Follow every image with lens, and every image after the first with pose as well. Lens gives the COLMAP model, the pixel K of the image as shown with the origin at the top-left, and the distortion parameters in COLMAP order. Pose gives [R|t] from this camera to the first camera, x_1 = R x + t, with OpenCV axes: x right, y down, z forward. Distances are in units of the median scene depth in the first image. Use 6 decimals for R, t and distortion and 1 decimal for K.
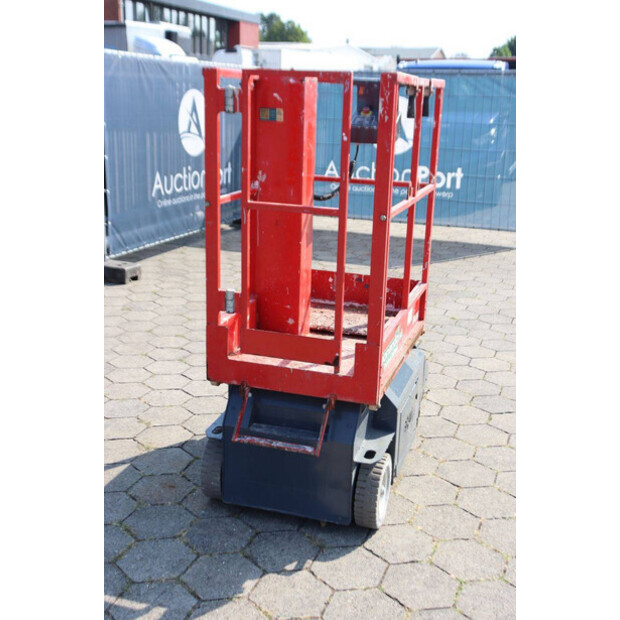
lens RADIAL K [[781.4, 0, 310.0], [0, 781.4, 310.0], [0, 0, 1]] dist [0.022595, 0.038130]
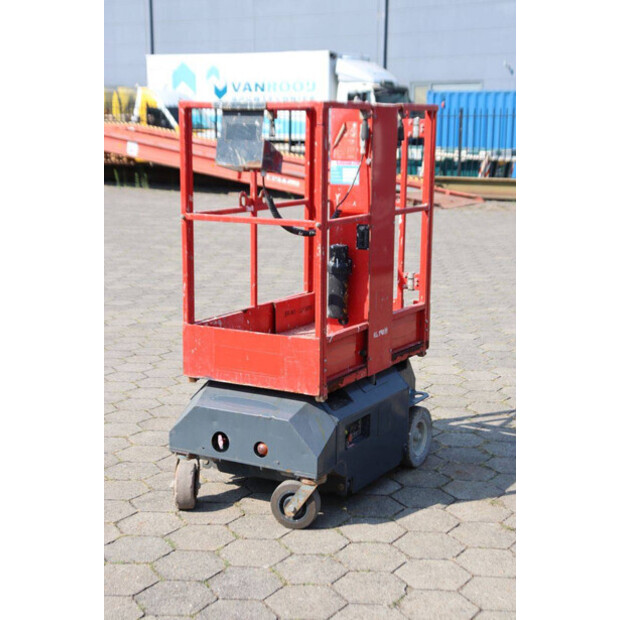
lens RADIAL K [[1089.0, 0, 310.0], [0, 1089.0, 310.0], [0, 0, 1]] dist [0.200535, -0.074906]
pose [[-0.975631, -0.078318, 0.204965, -0.300635], [0.018313, 0.901807, 0.431752, -0.726796], [-0.218652, 0.424984, -0.878396, 2.561470]]
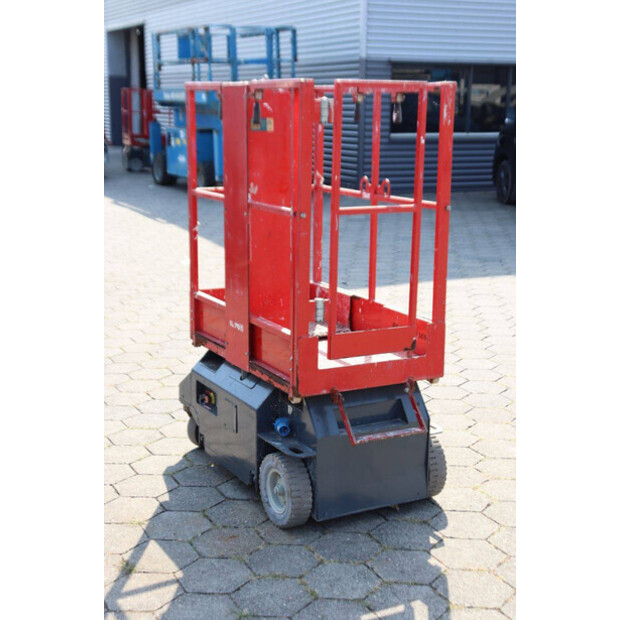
lens RADIAL K [[1000.5, 0, 310.0], [0, 1000.5, 310.0], [0, 0, 1]] dist [0.152077, -0.044923]
pose [[0.699848, -0.170644, 0.693609, -0.966202], [0.205908, 0.978020, 0.032855, -0.054067], [-0.683969, 0.119826, 0.719602, 0.083717]]
